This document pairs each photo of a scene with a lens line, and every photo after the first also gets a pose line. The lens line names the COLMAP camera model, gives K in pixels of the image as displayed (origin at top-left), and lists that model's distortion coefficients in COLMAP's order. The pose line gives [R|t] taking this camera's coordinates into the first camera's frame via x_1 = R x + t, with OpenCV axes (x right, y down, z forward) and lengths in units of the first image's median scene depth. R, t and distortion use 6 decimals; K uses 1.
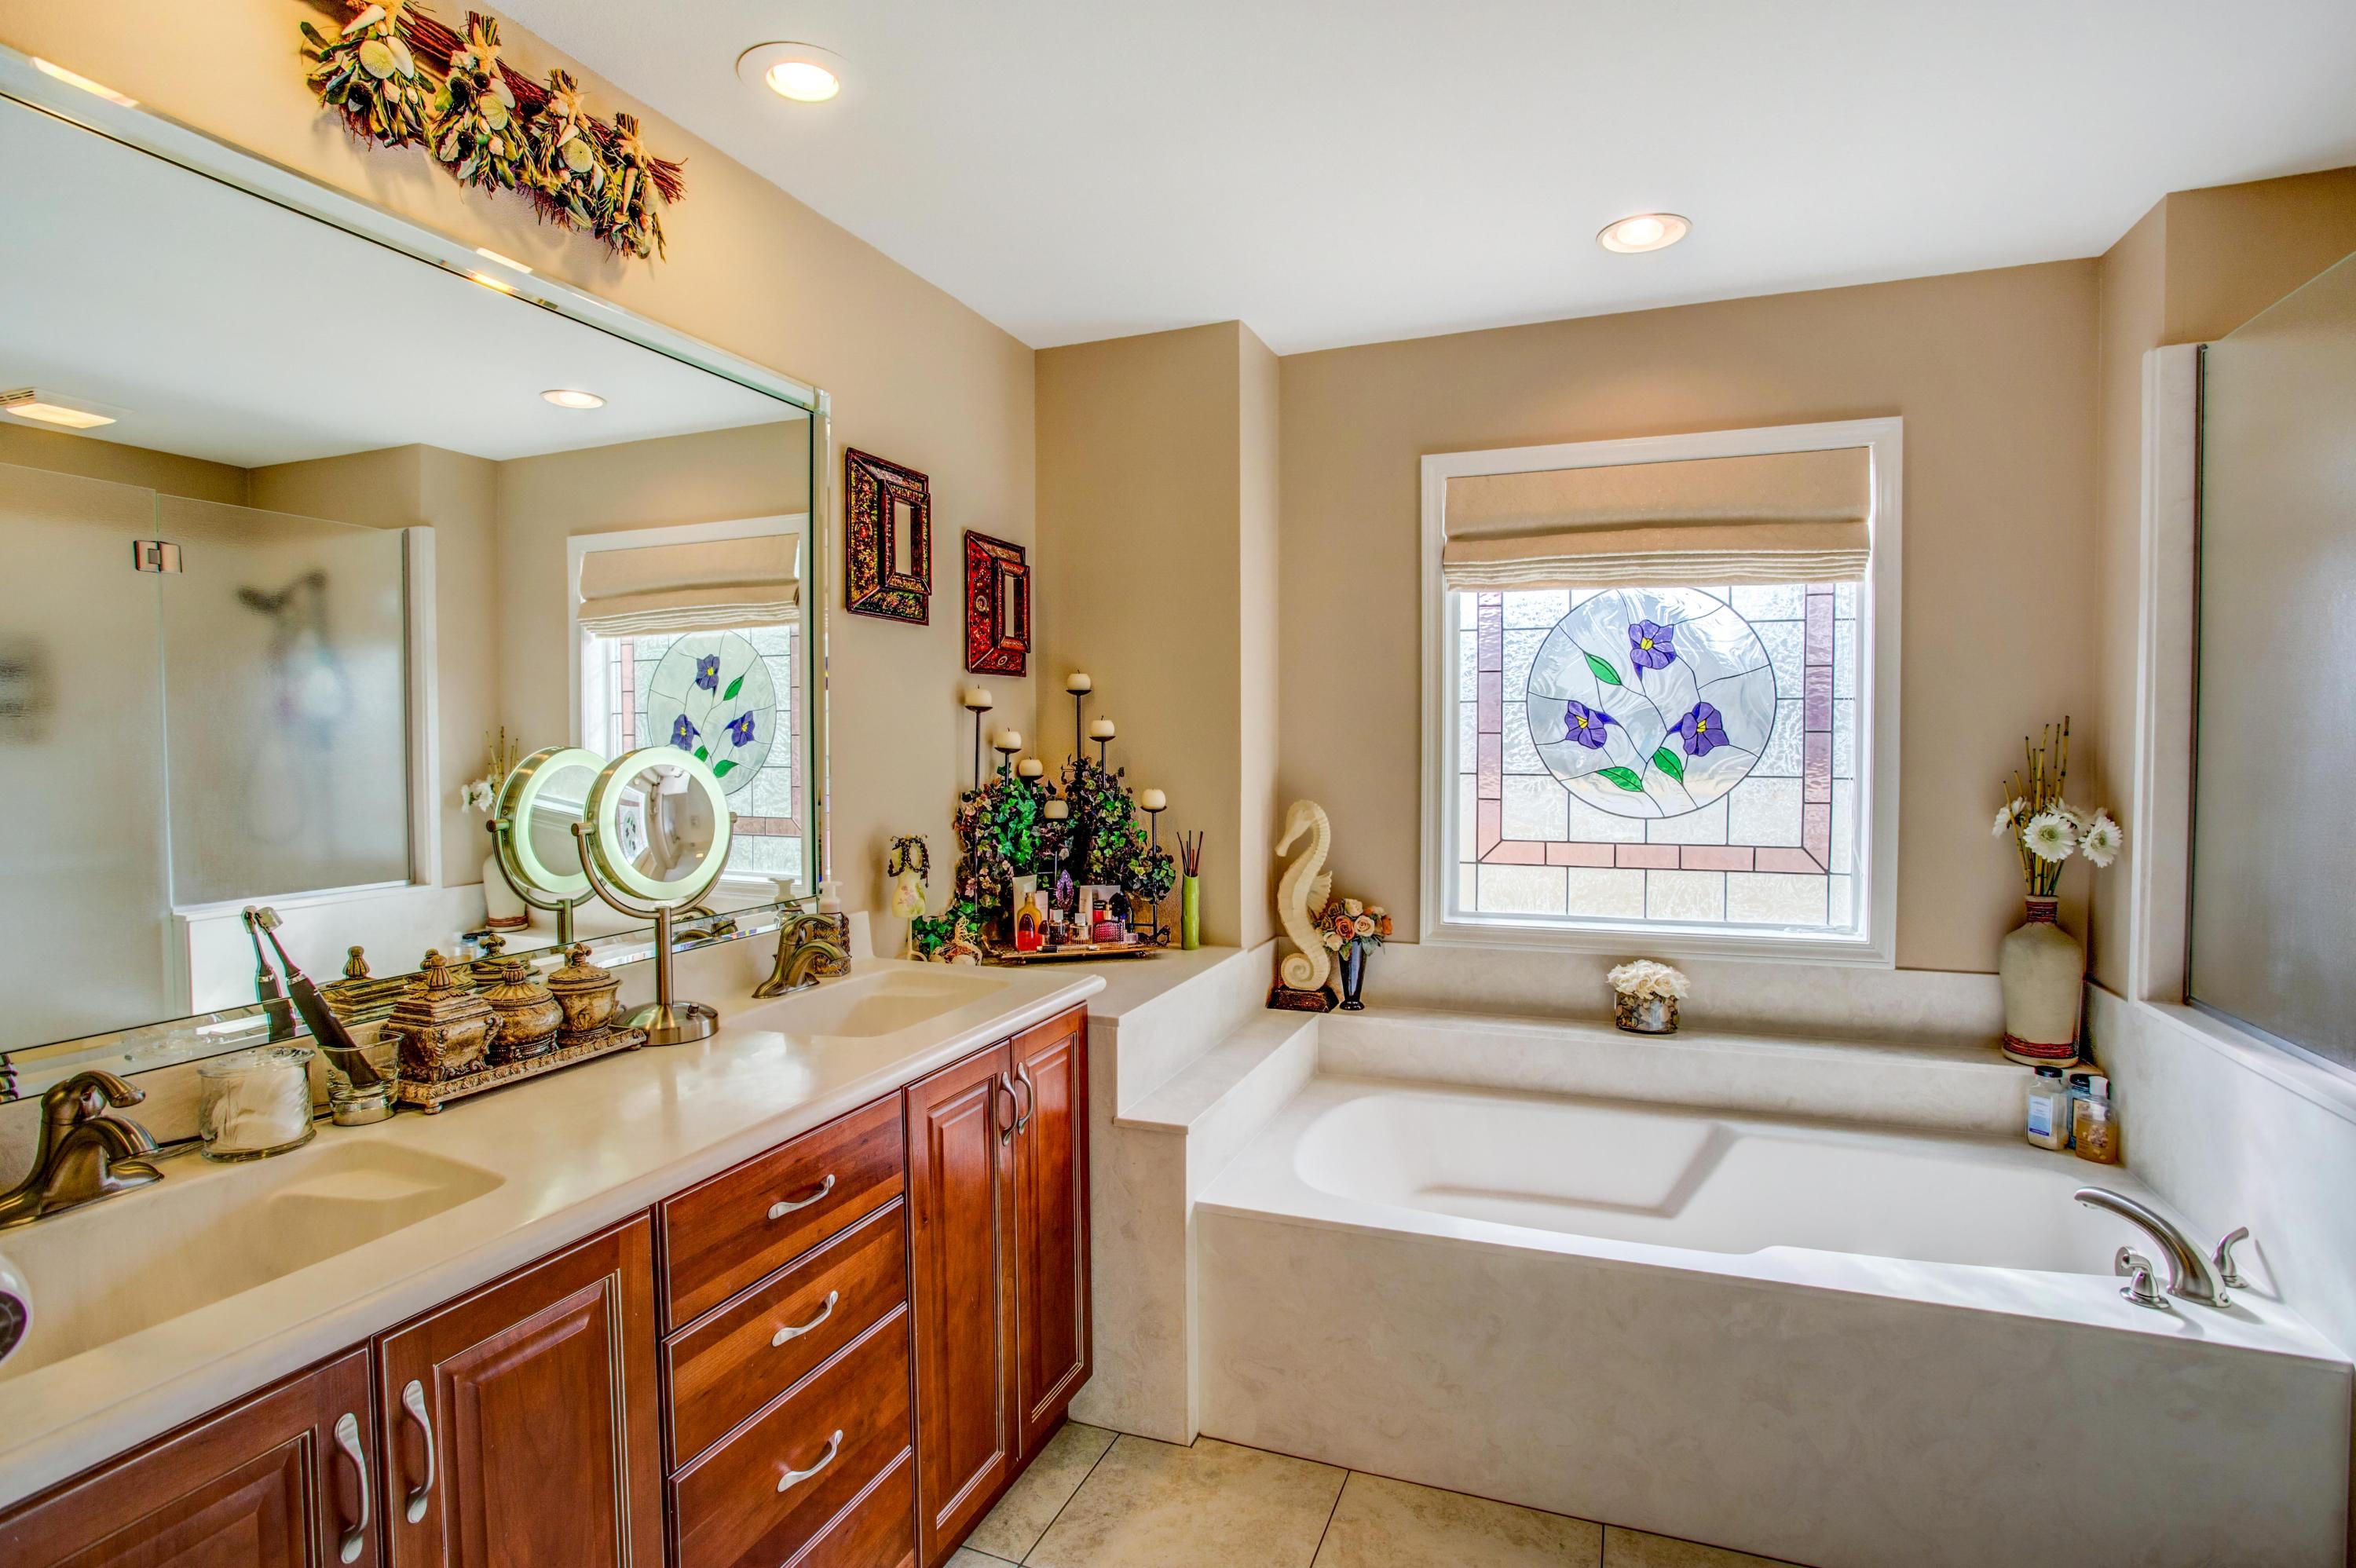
lens RADIAL K [[1142.6, 0, 1183.5], [0, 1142.6, 774.6], [0, 0, 1]] dist [-0.072999, 0.030218]
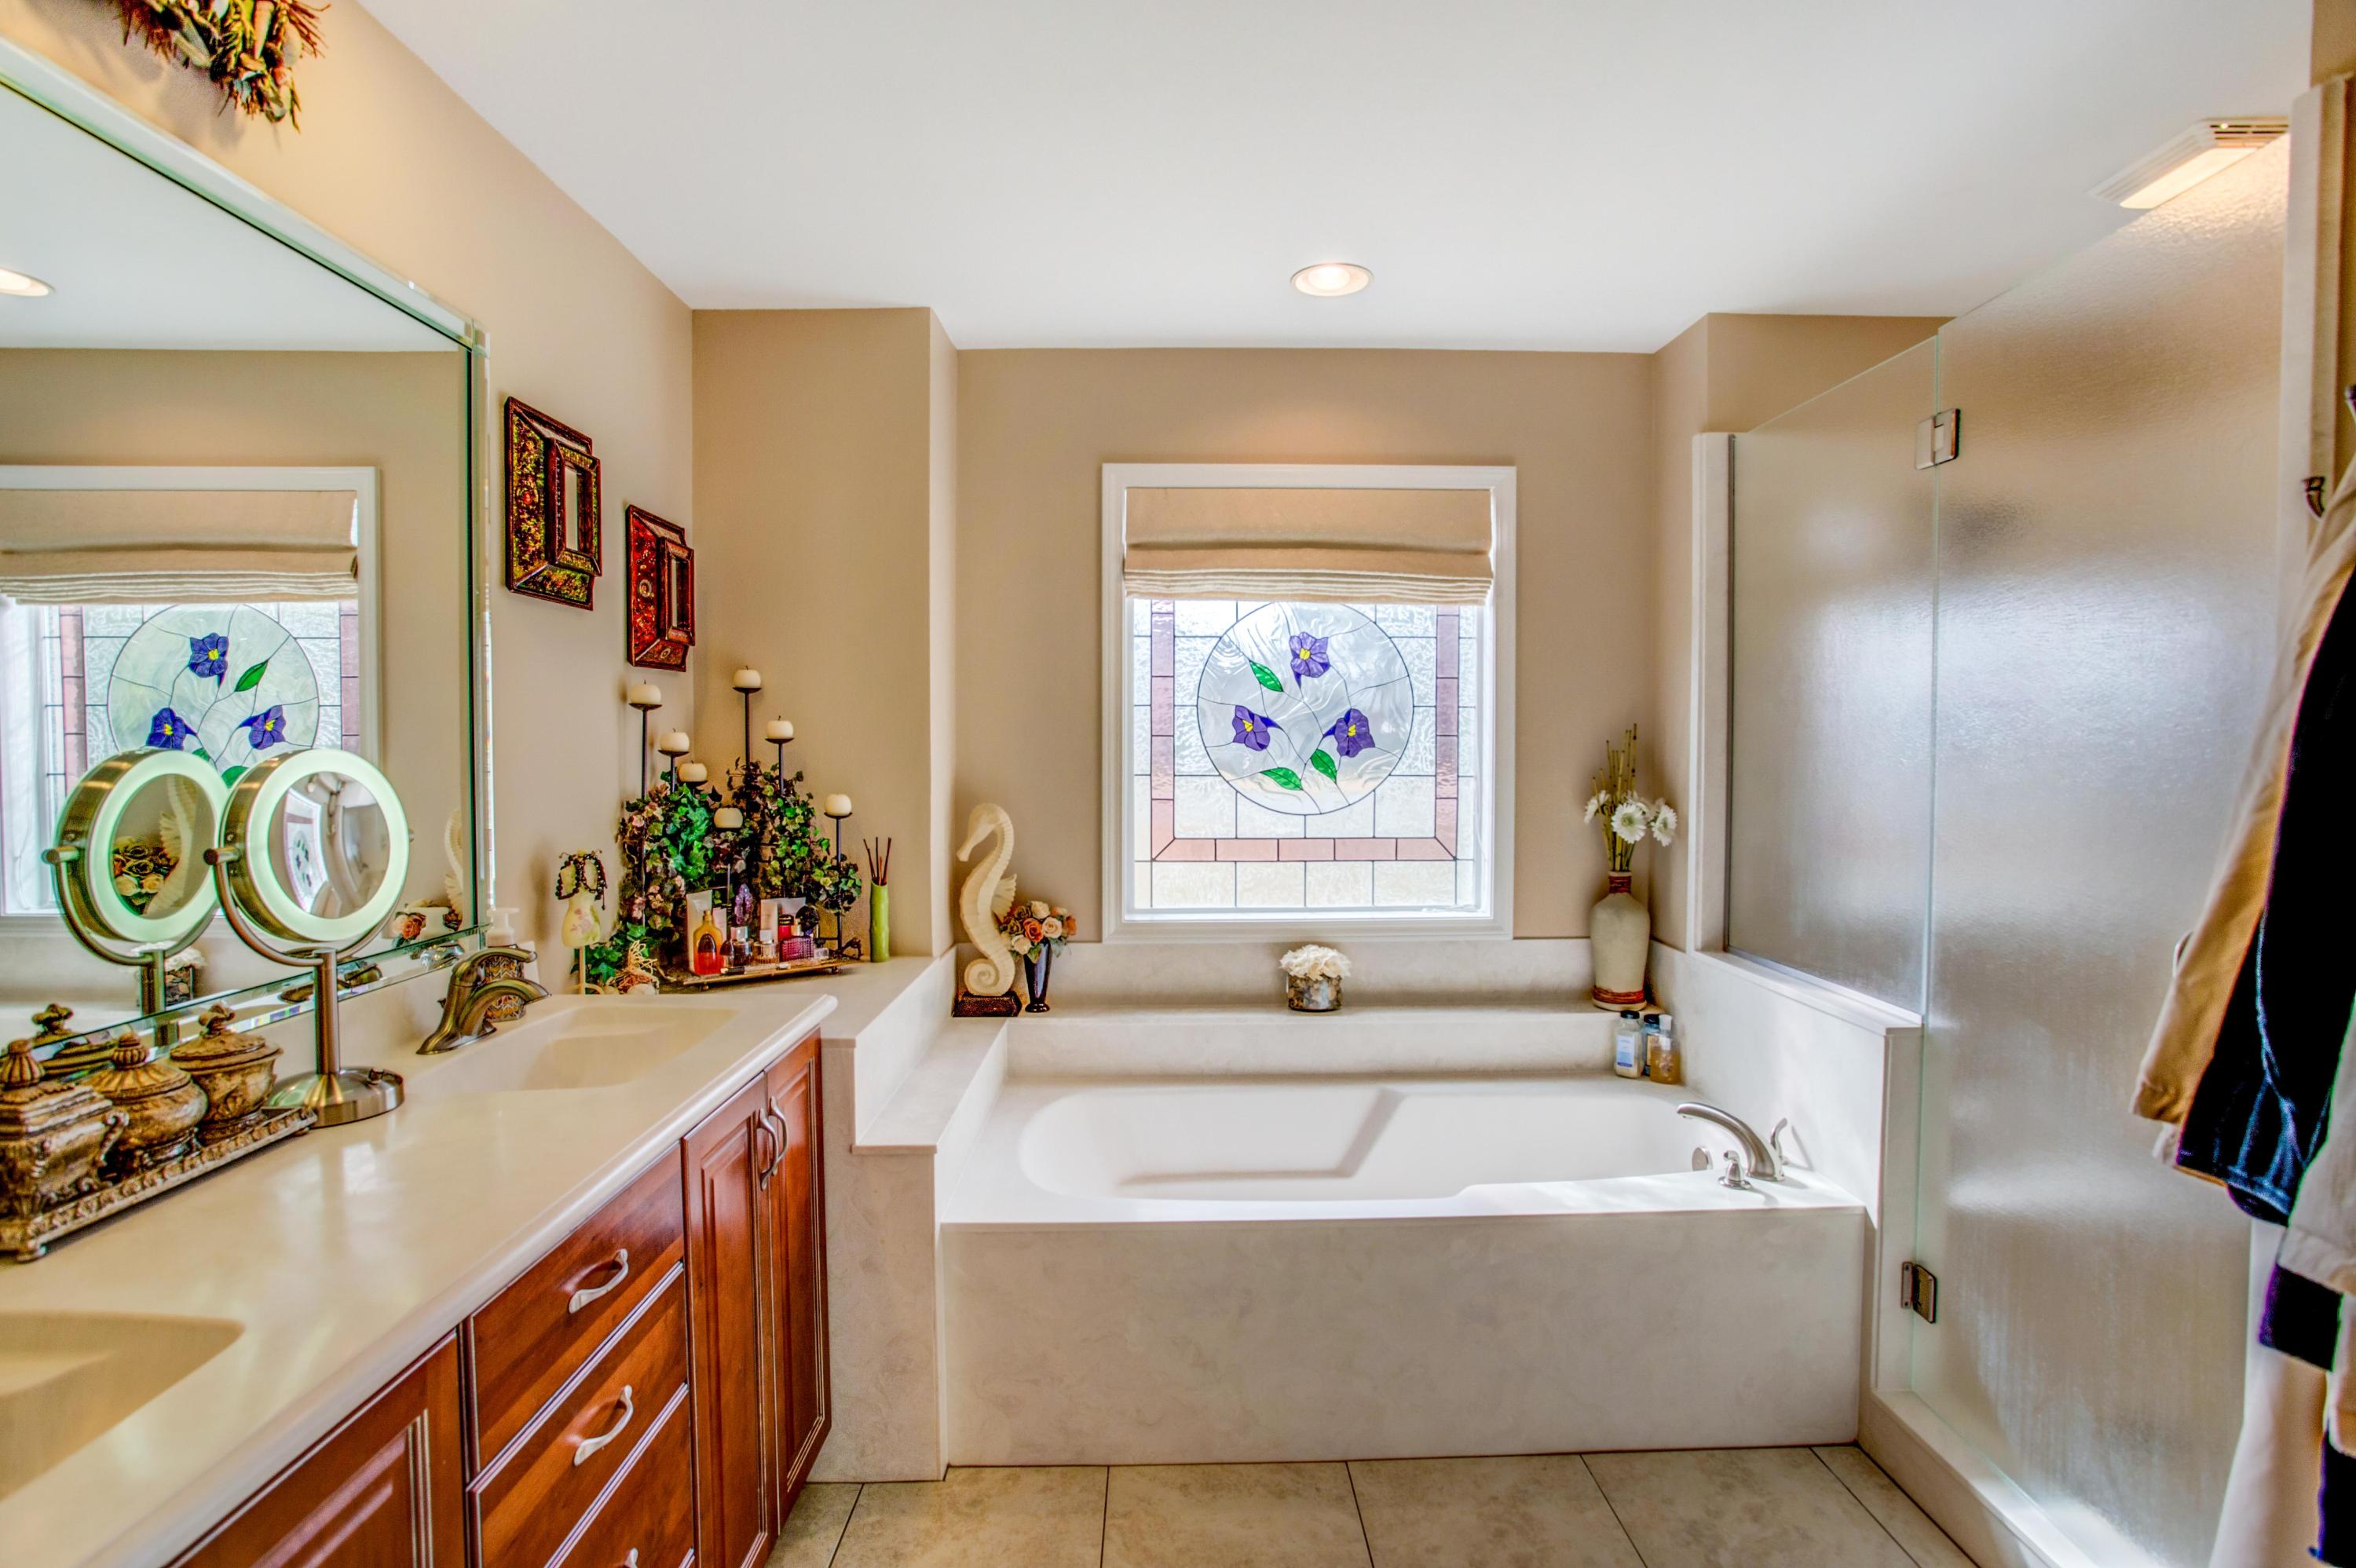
lens RADIAL K [[1142.6, 0, 1183.5], [0, 1142.6, 774.6], [0, 0, 1]] dist [-0.072999, 0.030218]
pose [[0.923464, -0.008317, 0.383596, -0.138873], [0.008904, 0.999960, 0.000246, -0.001209], [-0.383583, 0.003189, 0.923501, 0.032397]]
